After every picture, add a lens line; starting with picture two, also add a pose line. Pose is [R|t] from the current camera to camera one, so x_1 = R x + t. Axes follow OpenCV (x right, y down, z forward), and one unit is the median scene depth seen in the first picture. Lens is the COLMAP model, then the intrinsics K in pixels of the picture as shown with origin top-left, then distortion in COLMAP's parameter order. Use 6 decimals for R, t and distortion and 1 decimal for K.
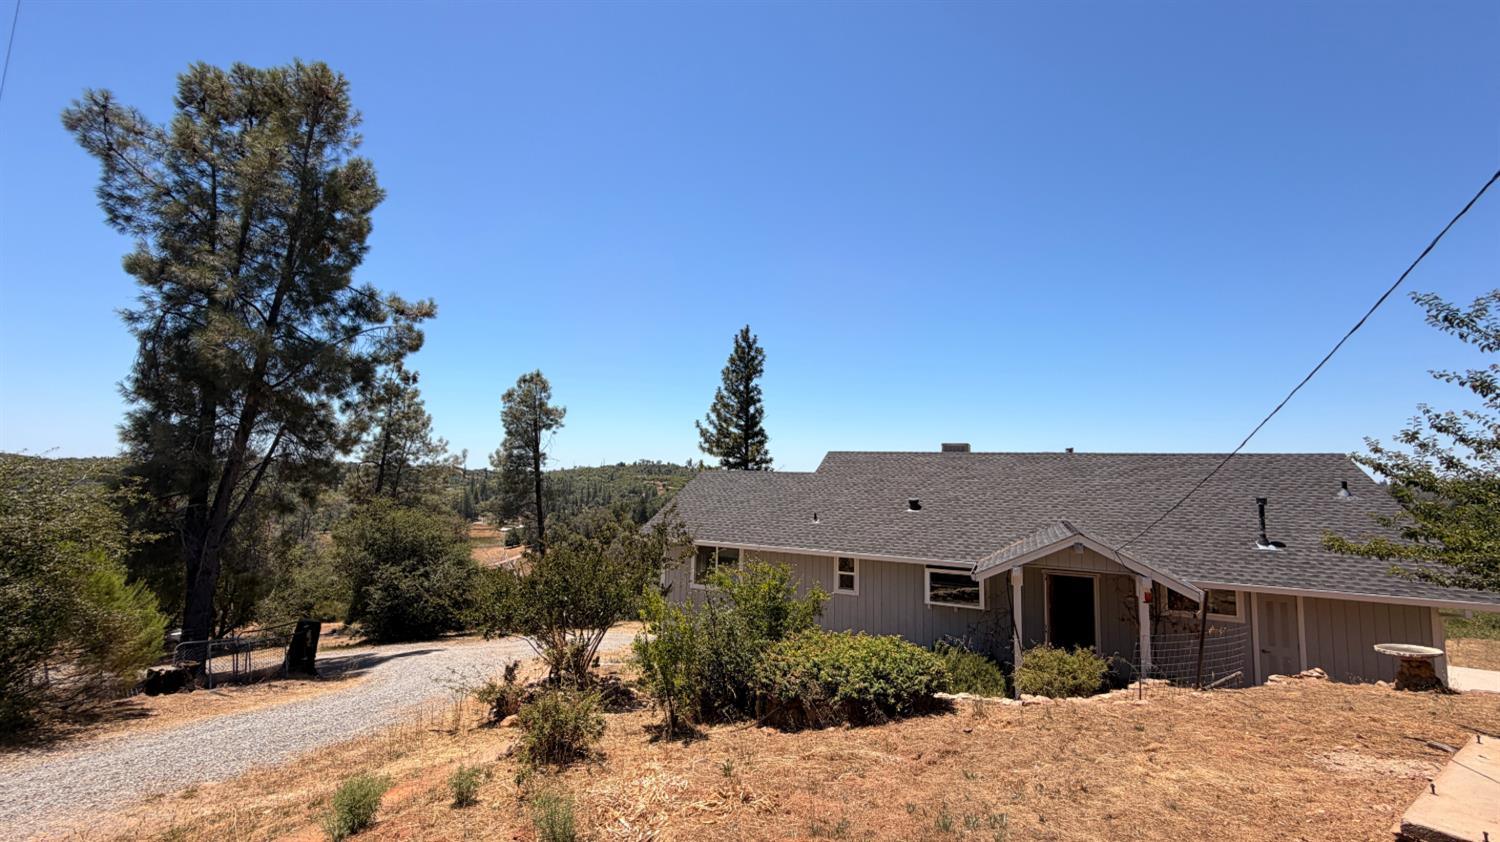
lens RADIAL K [[599.5, 0, 745.0], [0, 599.5, 419.8], [0, 0, 1]] dist [0.001160, -0.000249]
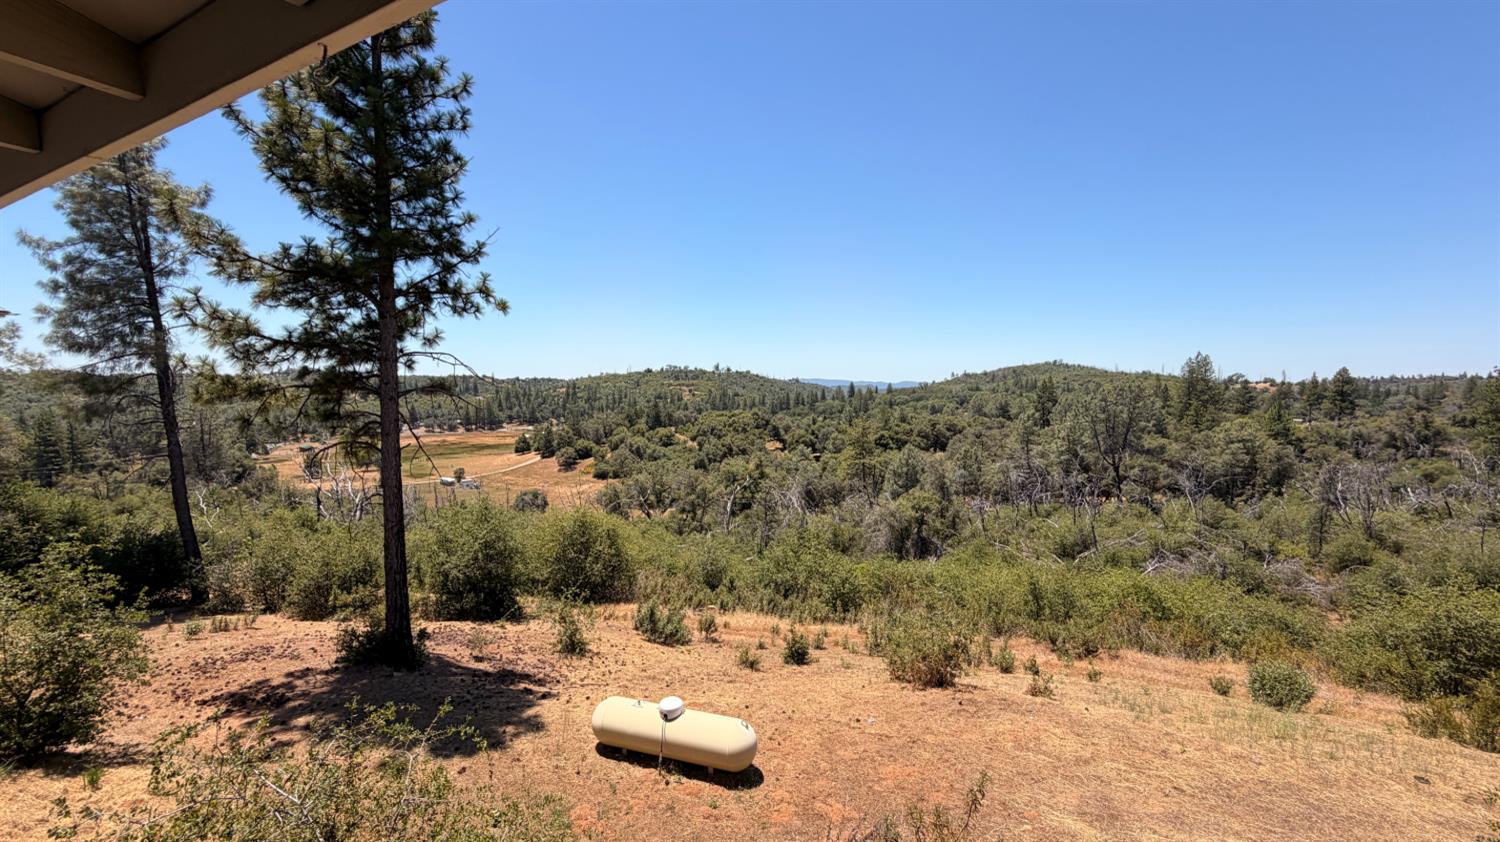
lens RADIAL K [[597.6, 0, 745.9], [0, 597.6, 419.8], [0, 0, 1]] dist [0.001464, -0.000009]
pose [[0.998276, -0.011272, -0.057599, 0.175450], [0.020107, 0.987680, 0.155192, 0.103379], [0.055140, -0.156083, 0.986204, 0.501752]]
